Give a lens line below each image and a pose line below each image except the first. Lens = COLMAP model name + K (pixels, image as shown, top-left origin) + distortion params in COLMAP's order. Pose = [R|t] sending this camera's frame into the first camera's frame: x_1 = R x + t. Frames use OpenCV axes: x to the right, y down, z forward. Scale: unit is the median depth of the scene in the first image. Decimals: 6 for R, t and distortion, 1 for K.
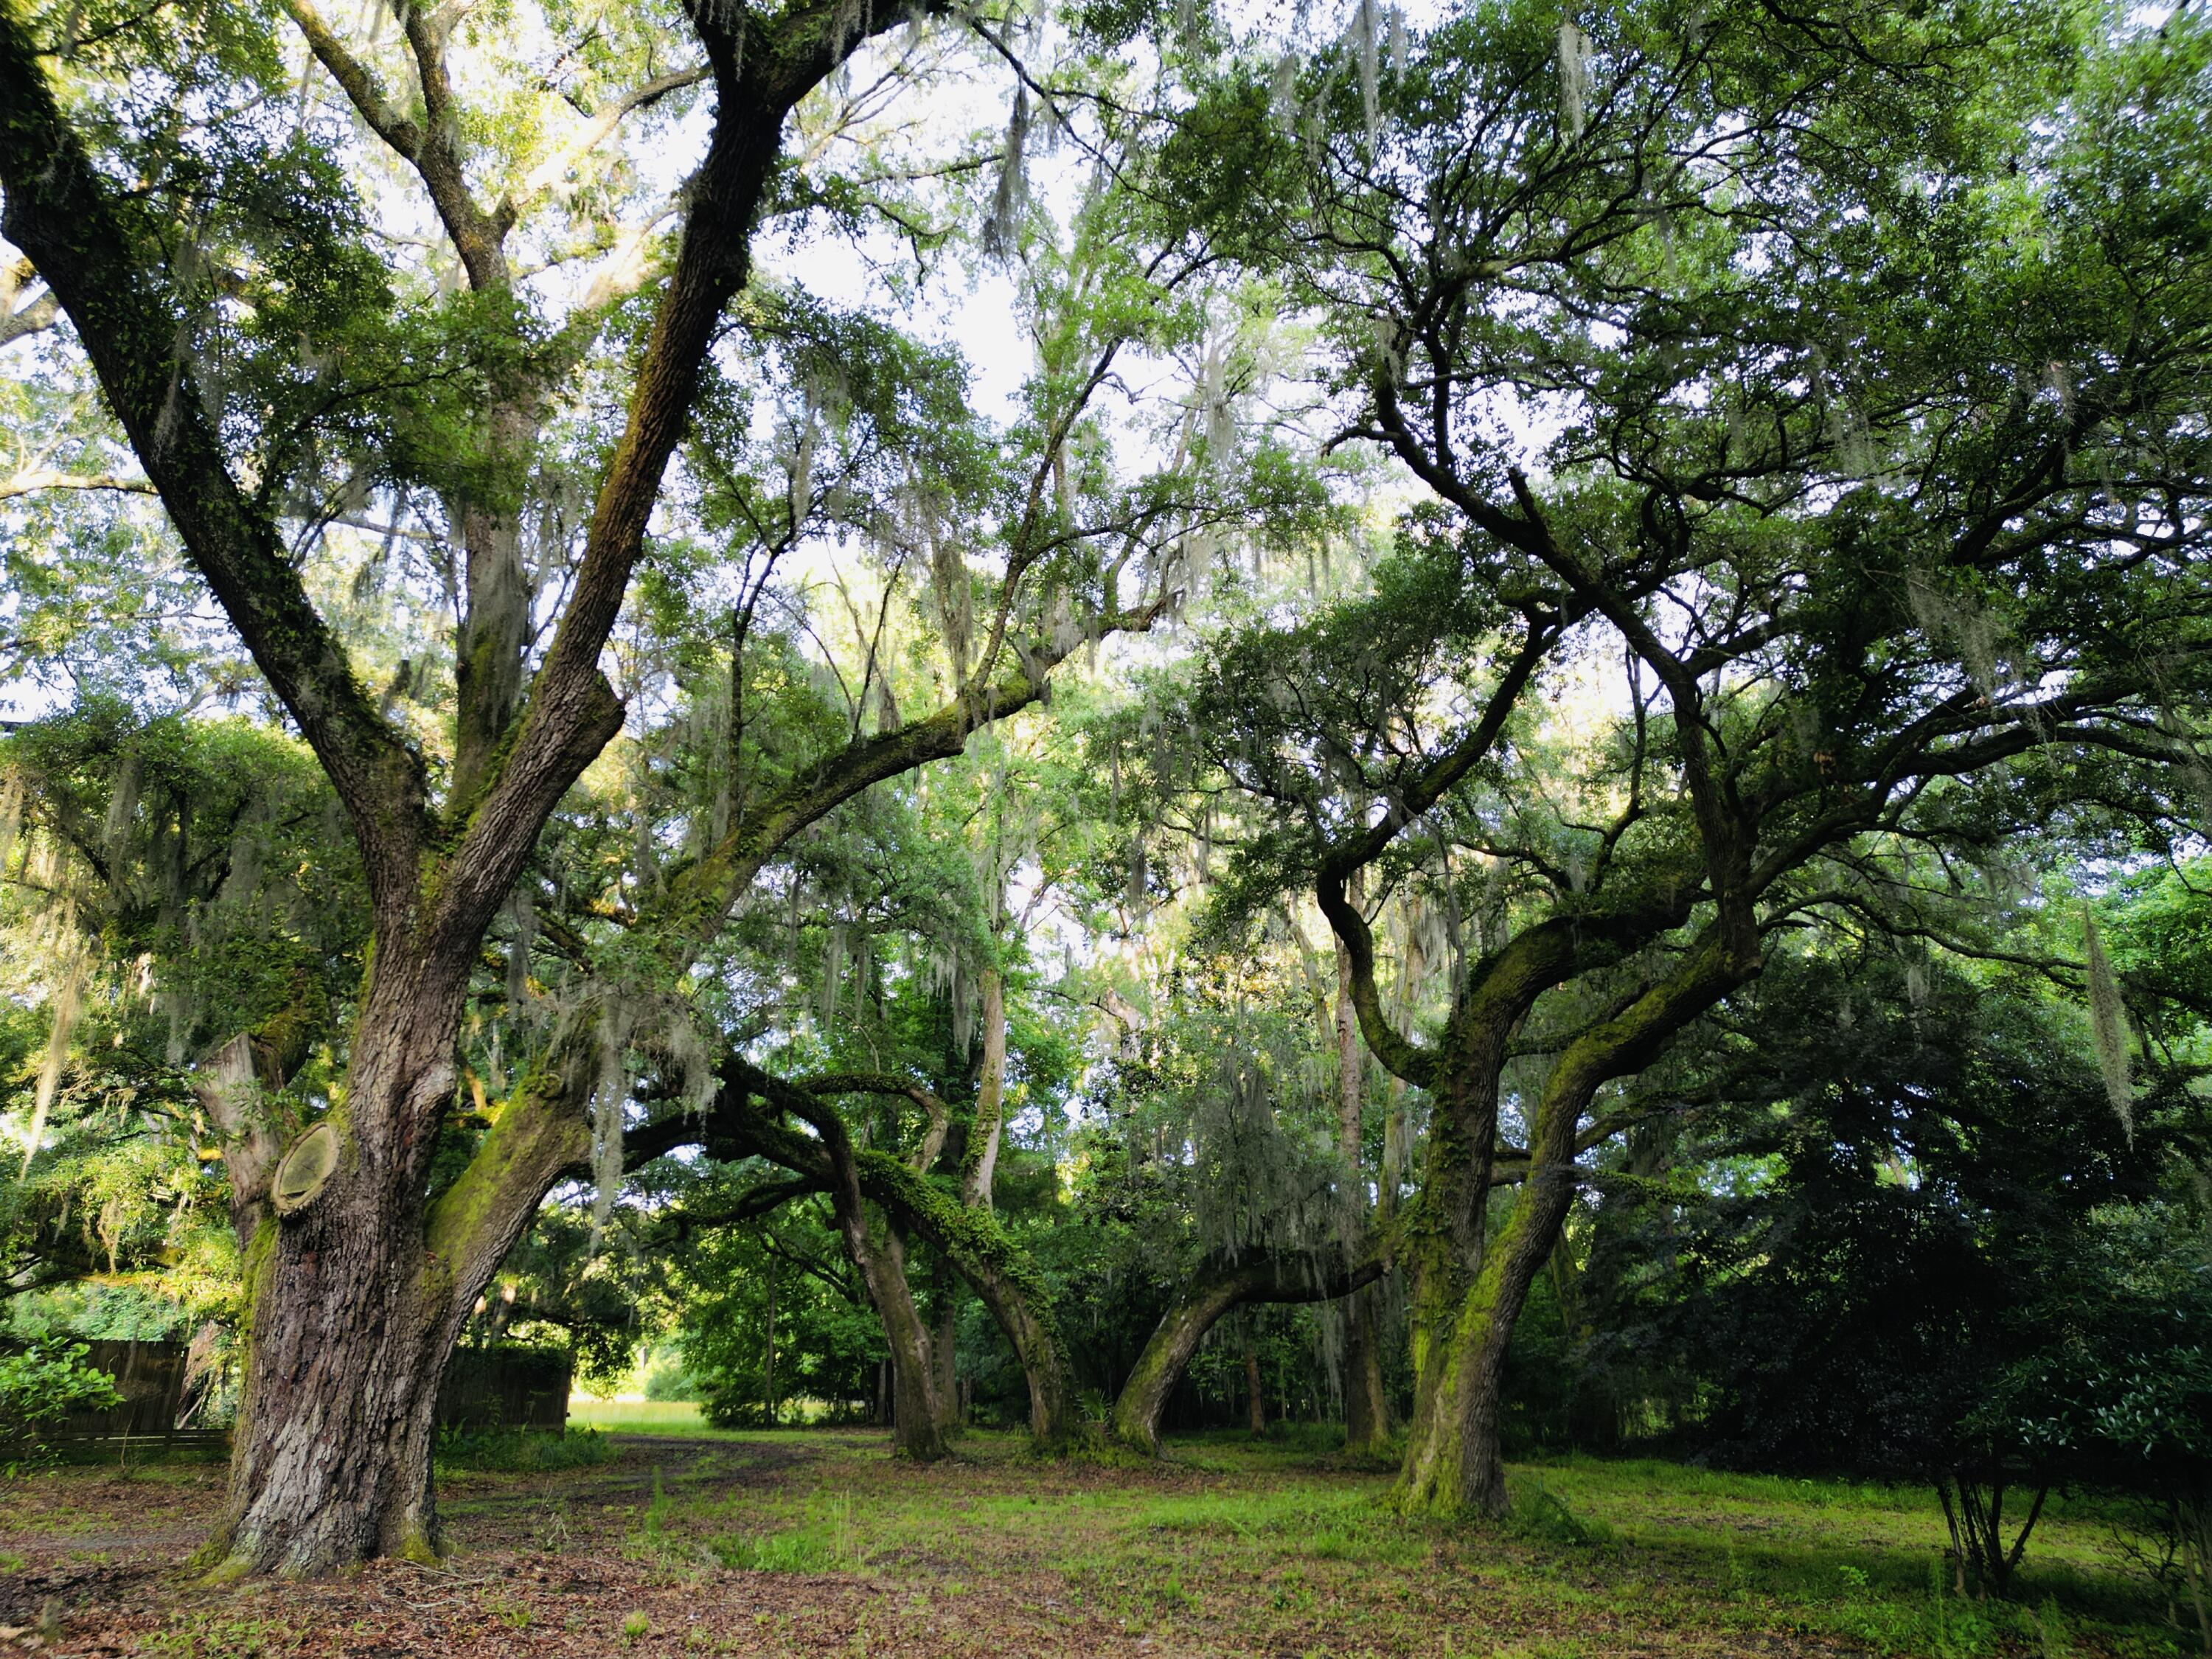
lens RADIAL K [[1527.4, 0, 1105.5], [0, 1527.4, 823.5], [0, 0, 1]] dist [0.073927, -0.073644]
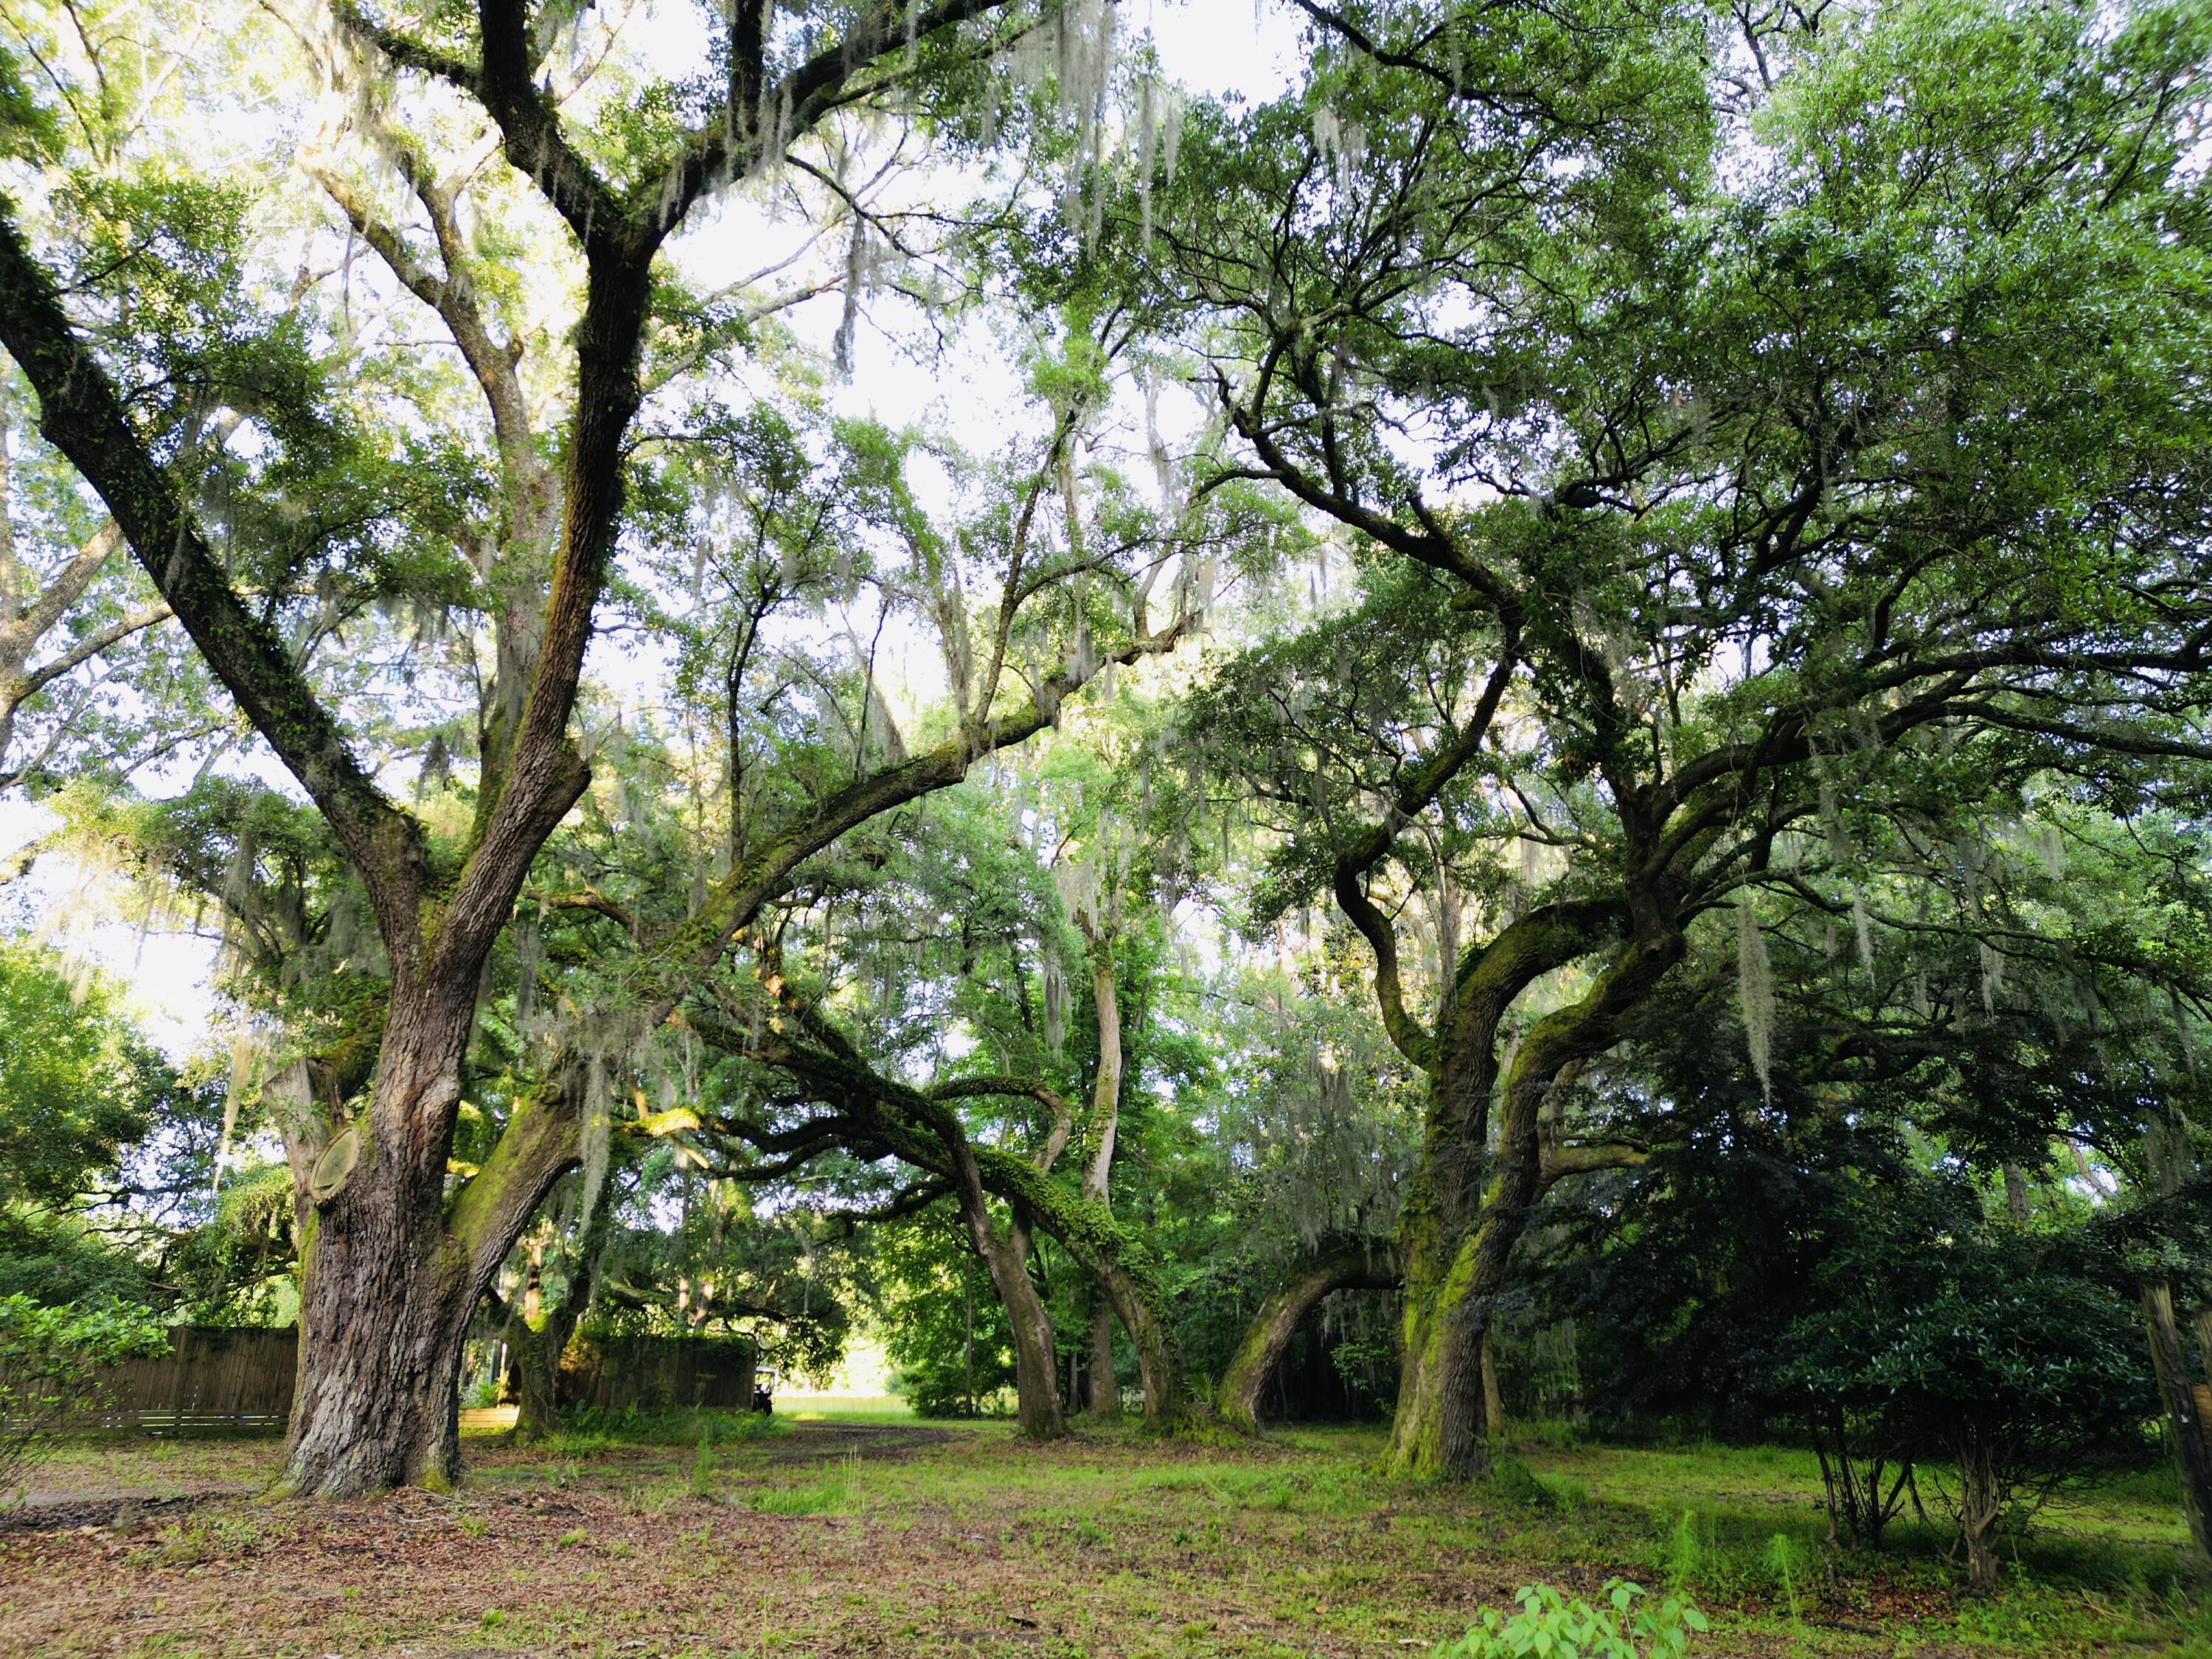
lens RADIAL K [[1522.7, 0, 1104.7], [0, 1522.7, 823.7], [0, 0, 1]] dist [0.079480, -0.077809]
pose [[0.987695, -0.052065, -0.147471, 0.186923], [0.051818, 0.998641, -0.005519, -0.004811], [0.147558, -0.002190, 0.989051, -0.074919]]
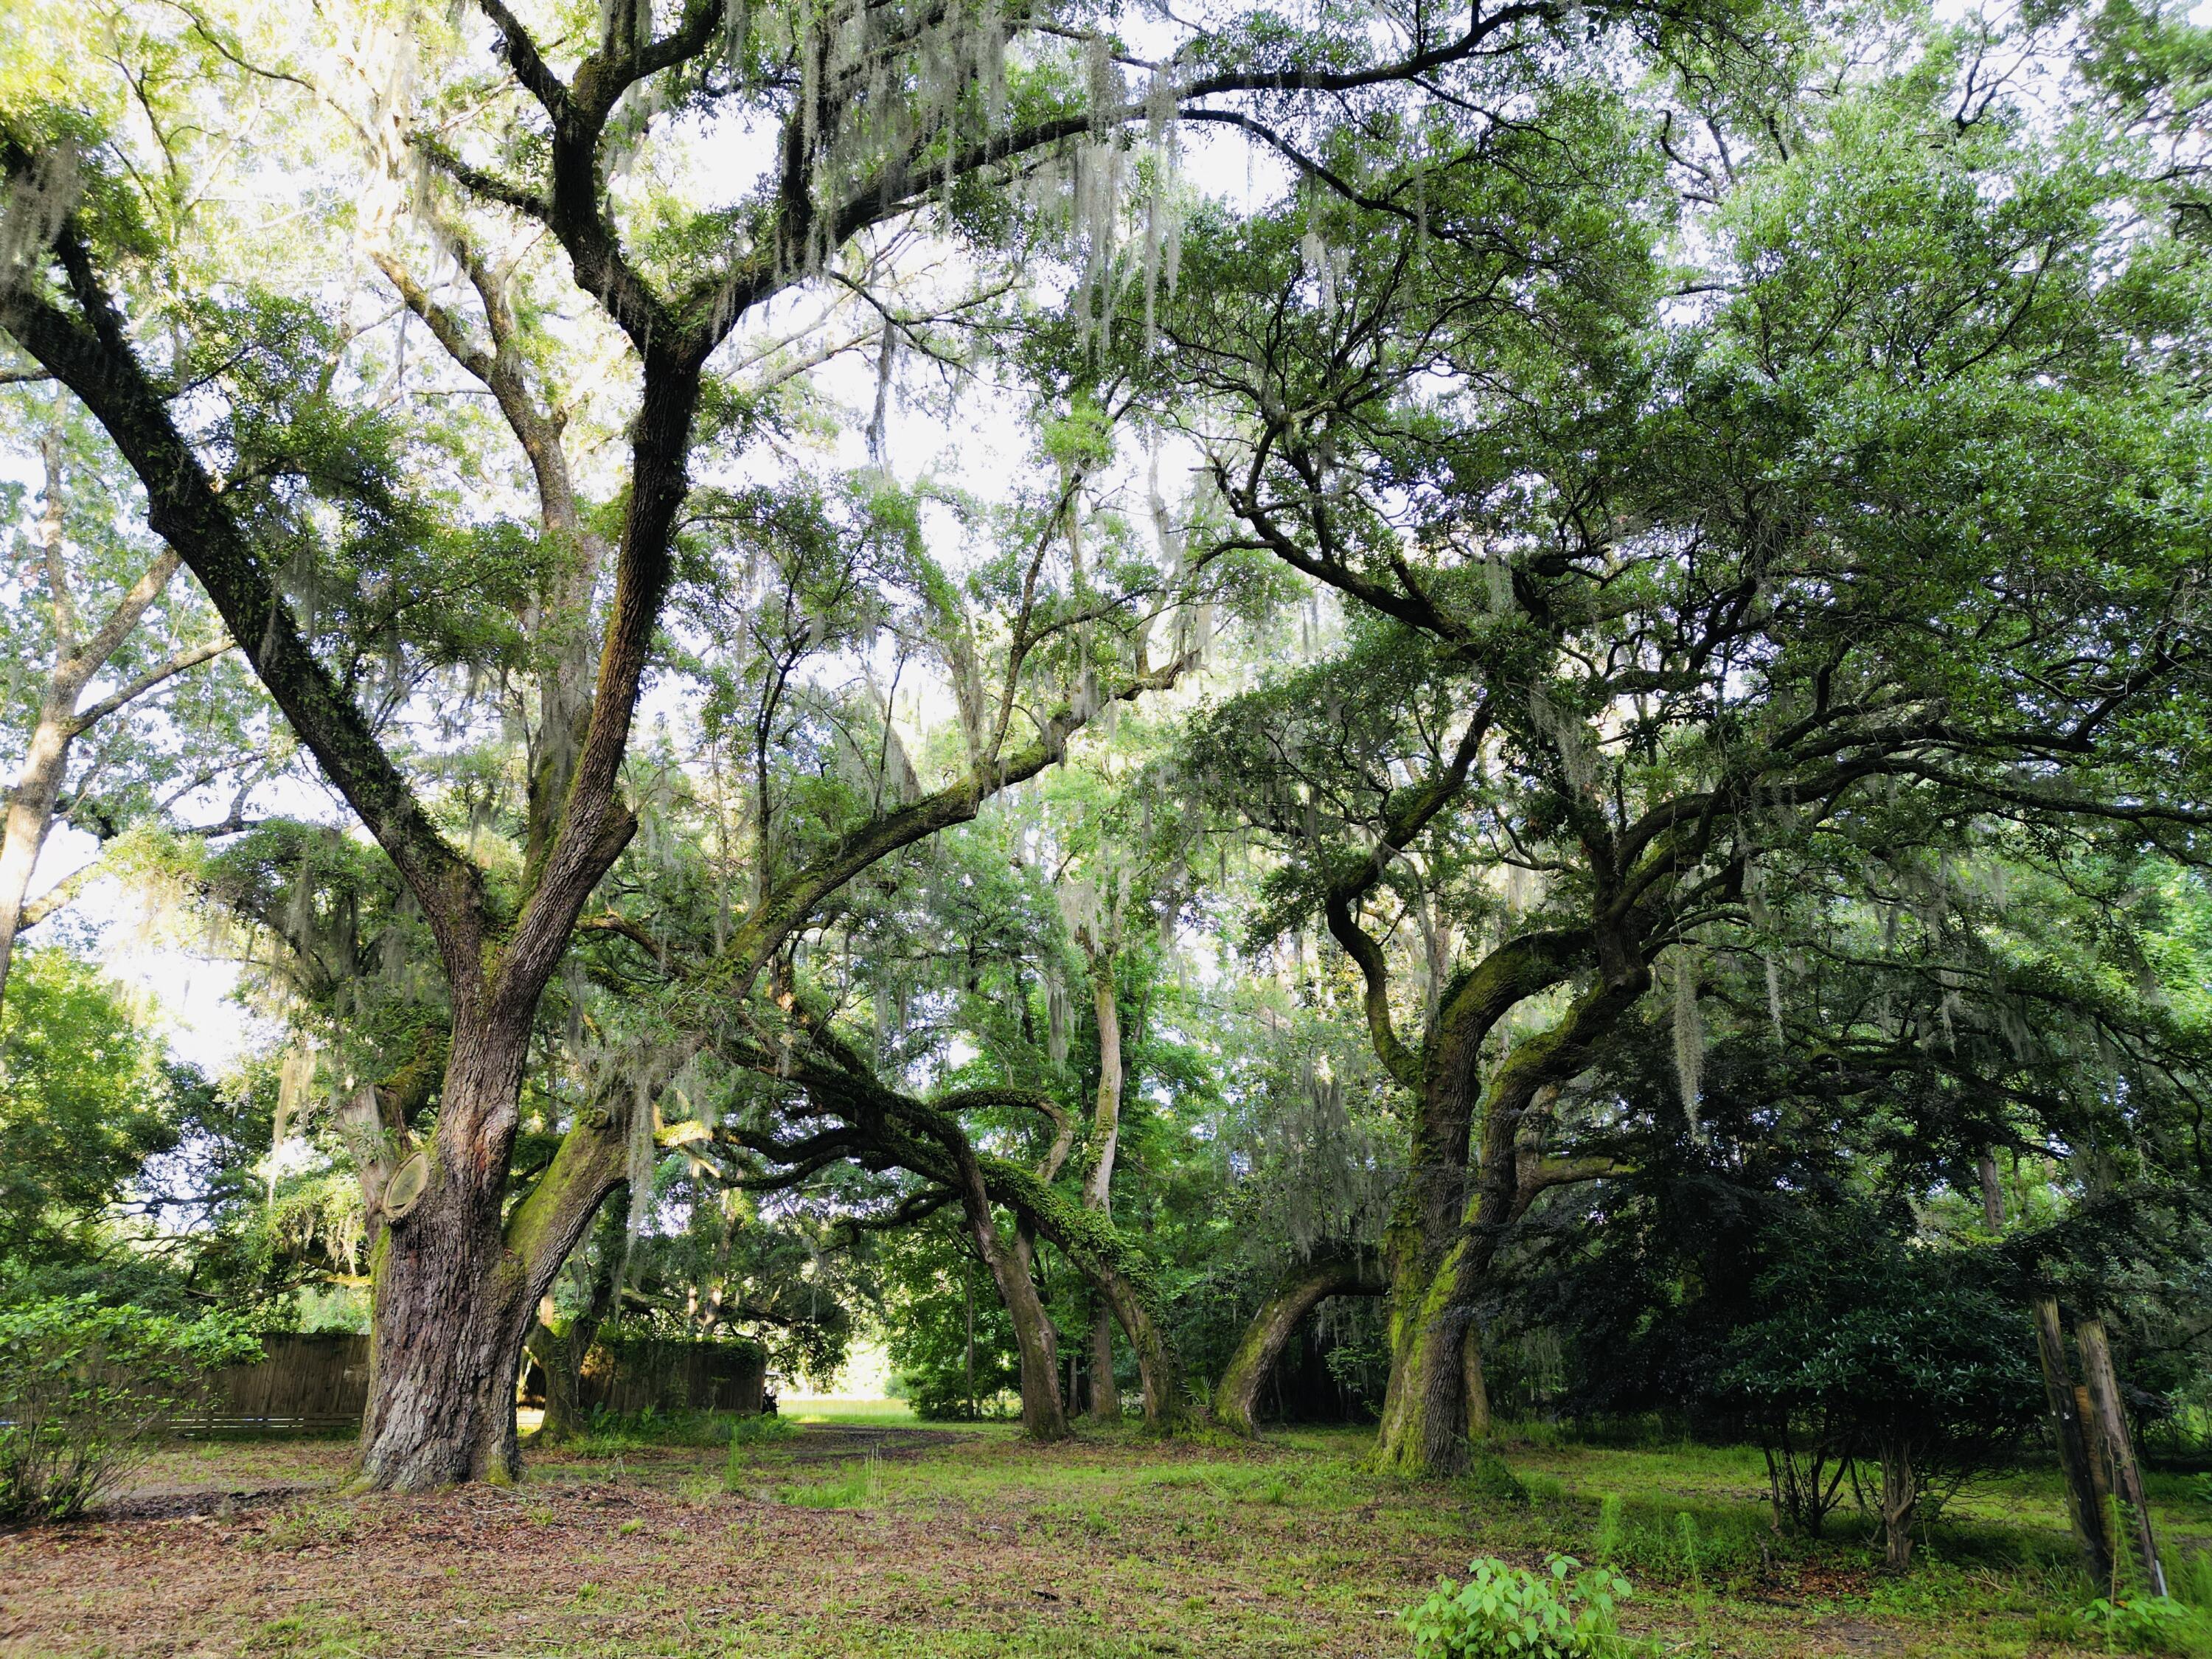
lens RADIAL K [[1527.4, 0, 1105.5], [0, 1527.4, 823.5], [0, 0, 1]] dist [0.073927, -0.073644]
pose [[0.988070, -0.052285, -0.144856, 0.193535], [0.051882, 0.998632, -0.006559, -0.032719], [0.145000, -0.001035, 0.989431, -0.151795]]
